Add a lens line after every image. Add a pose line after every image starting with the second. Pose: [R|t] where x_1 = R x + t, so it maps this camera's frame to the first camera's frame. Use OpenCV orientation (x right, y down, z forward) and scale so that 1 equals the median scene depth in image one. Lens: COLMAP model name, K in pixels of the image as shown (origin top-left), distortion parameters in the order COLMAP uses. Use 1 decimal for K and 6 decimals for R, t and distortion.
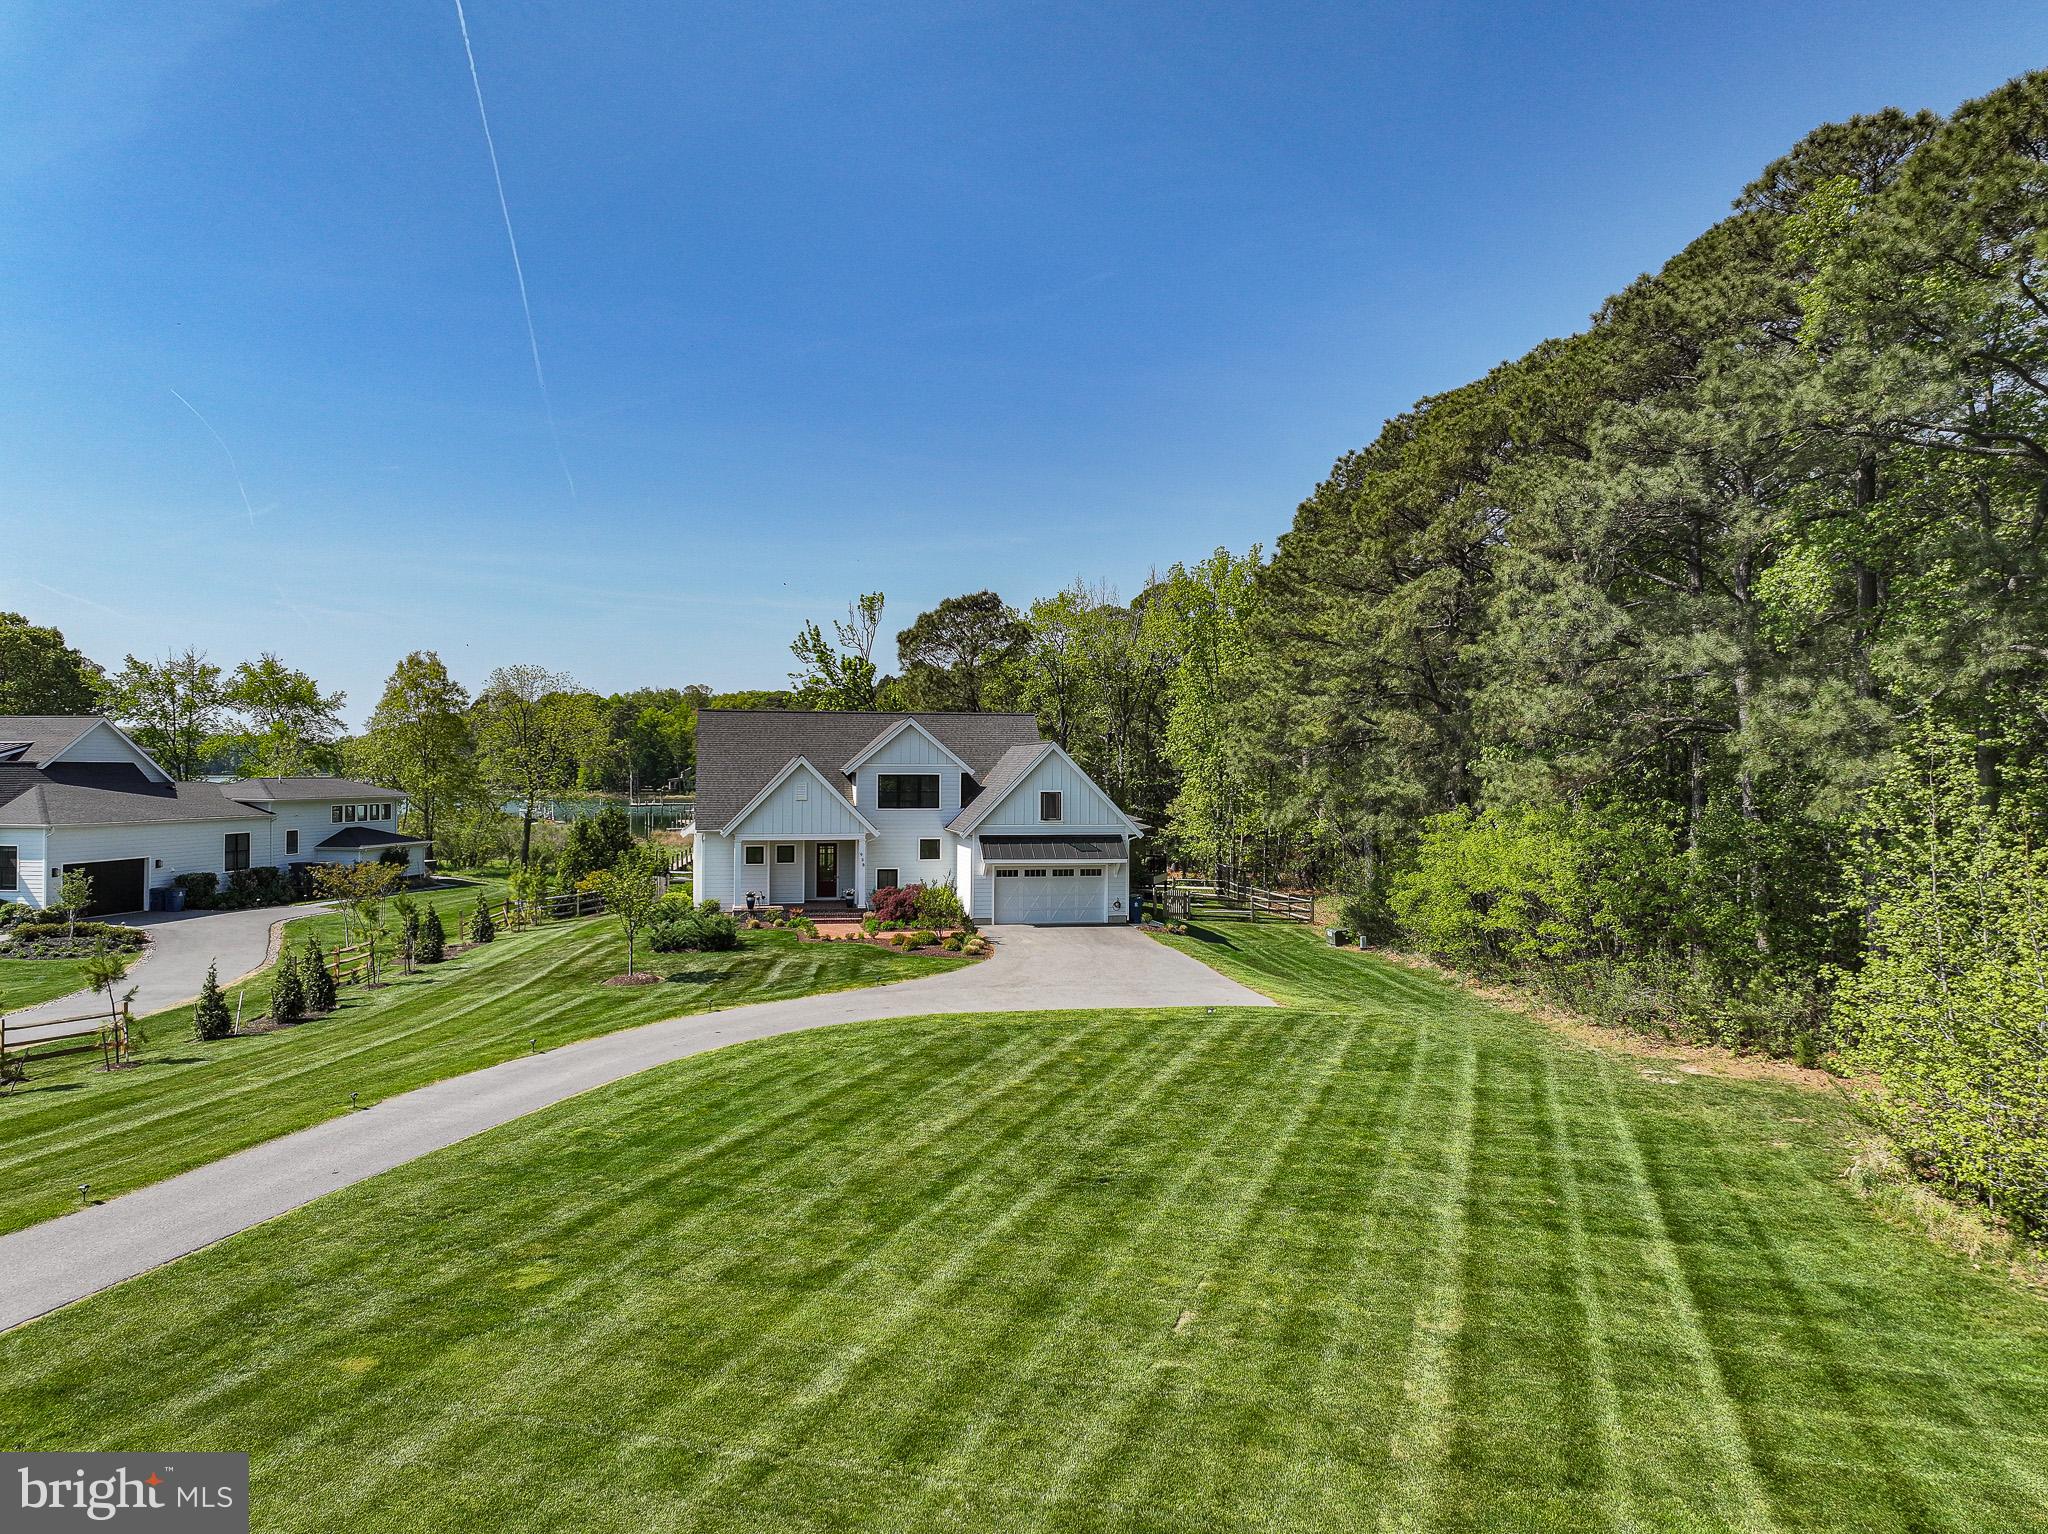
lens RADIAL K [[1441.2, 0, 1031.2], [0, 1441.2, 762.2], [0, 0, 1]] dist [0.004018, 0.005435]
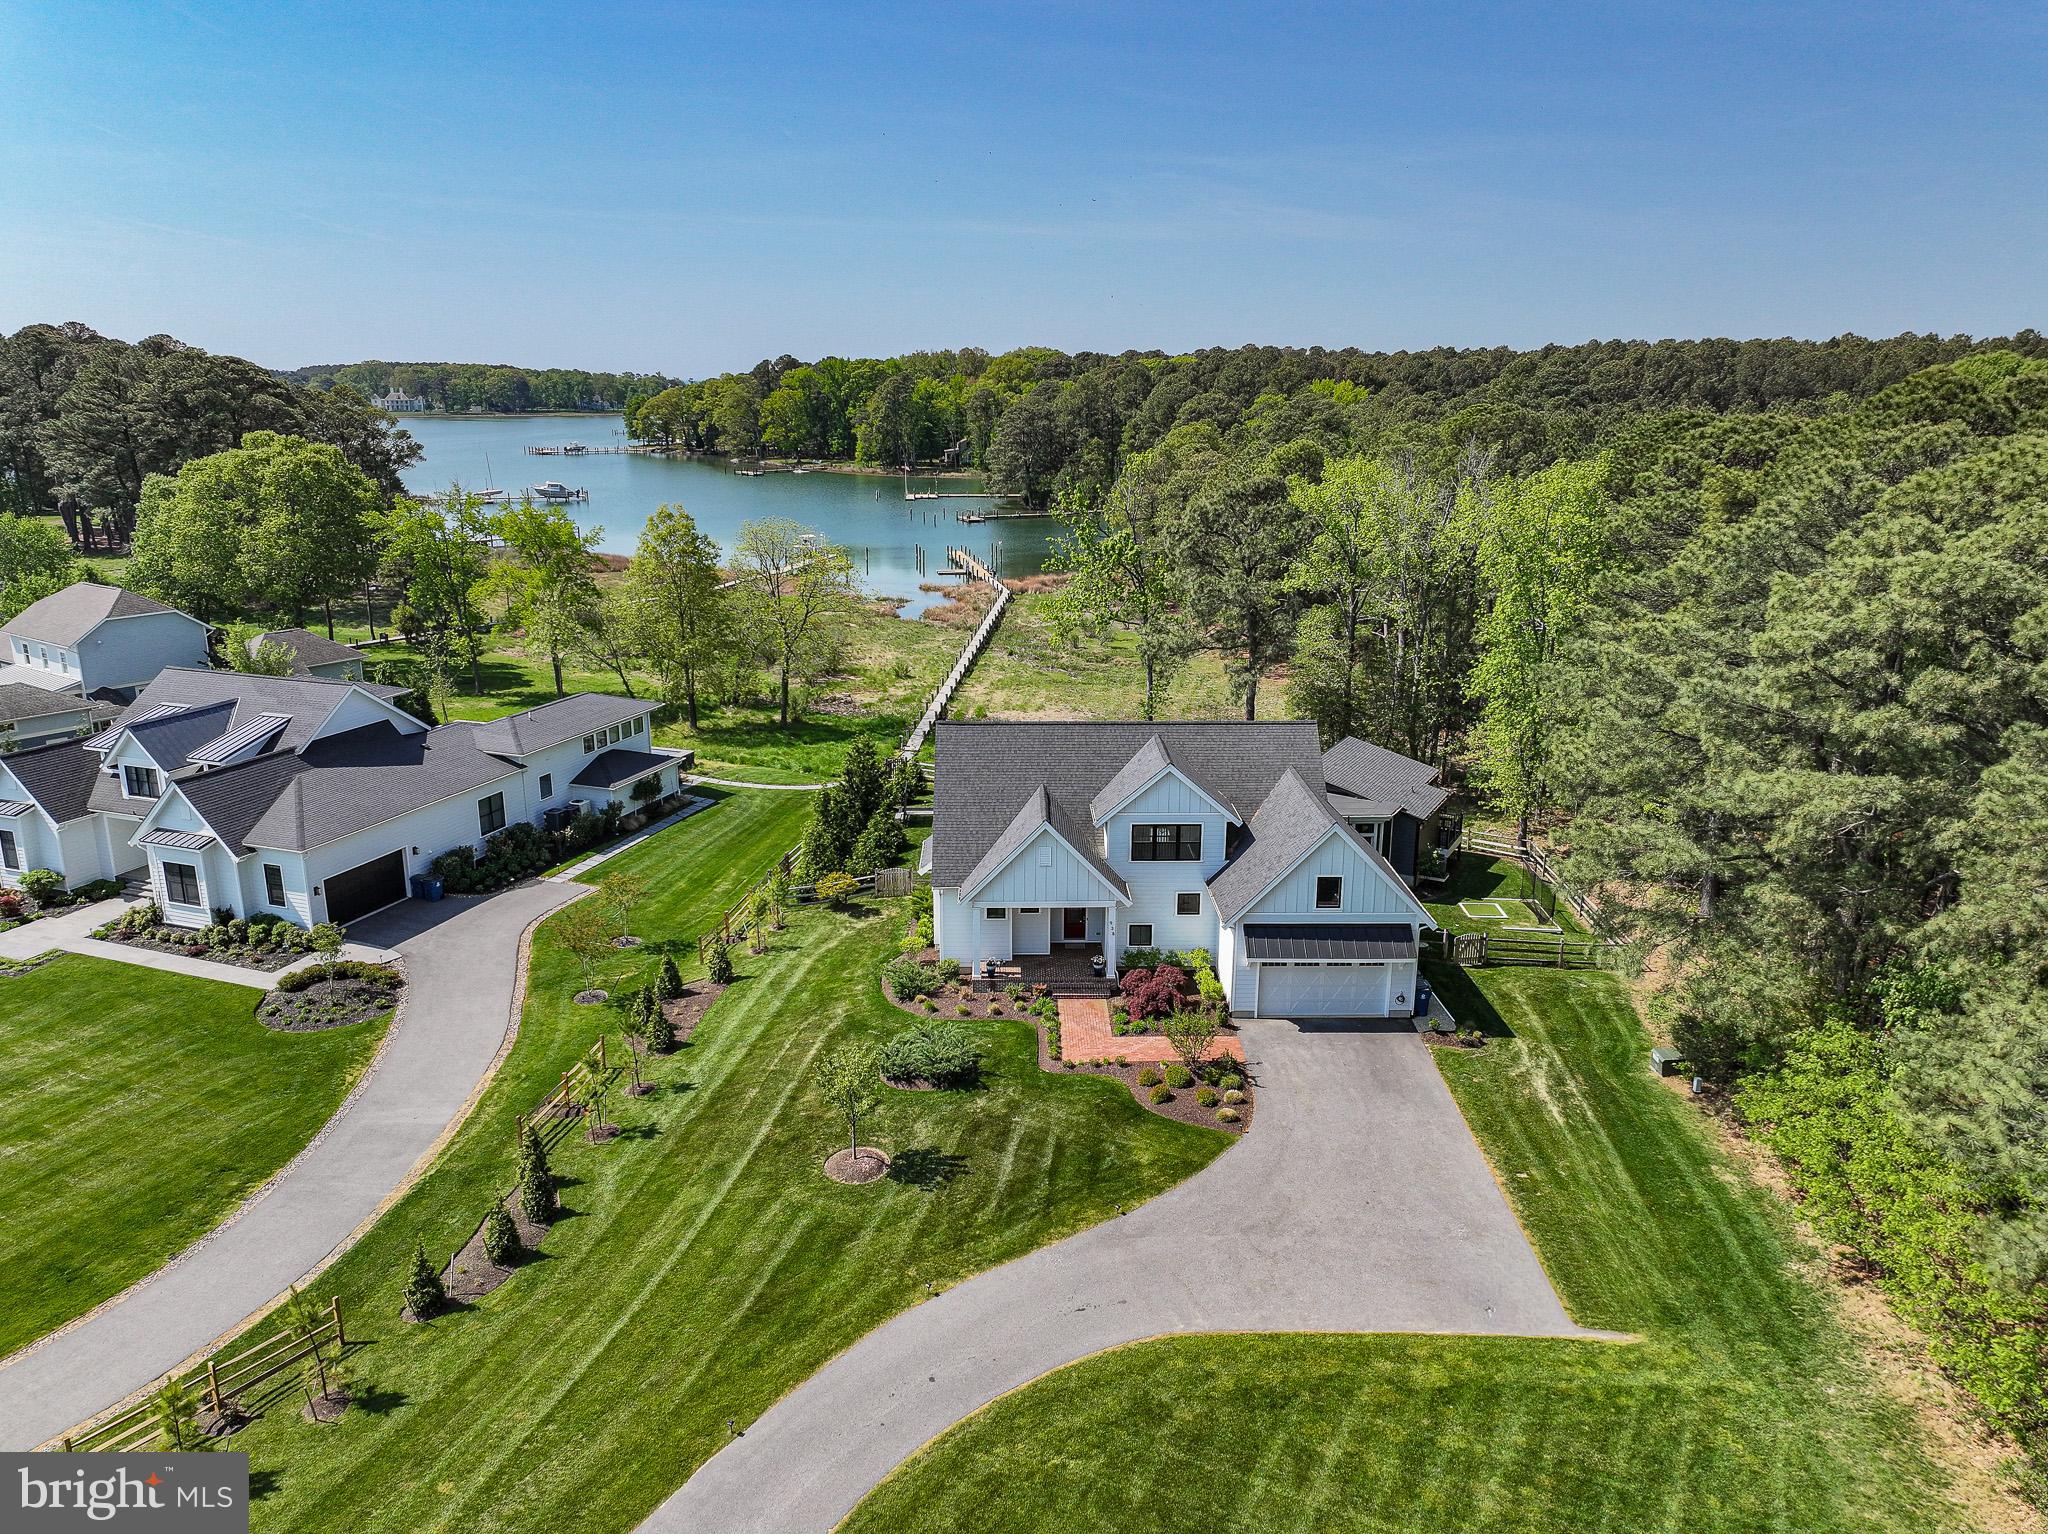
lens RADIAL K [[1441.2, 0, 1031.2], [0, 1441.2, 762.2], [0, 0, 1]] dist [0.004018, 0.005435]
pose [[0.981494, 0.048210, -0.185325, -0.005003], [0.001667, 0.965602, 0.260020, -0.257172], [0.191486, -0.255517, 0.947652, 0.157860]]
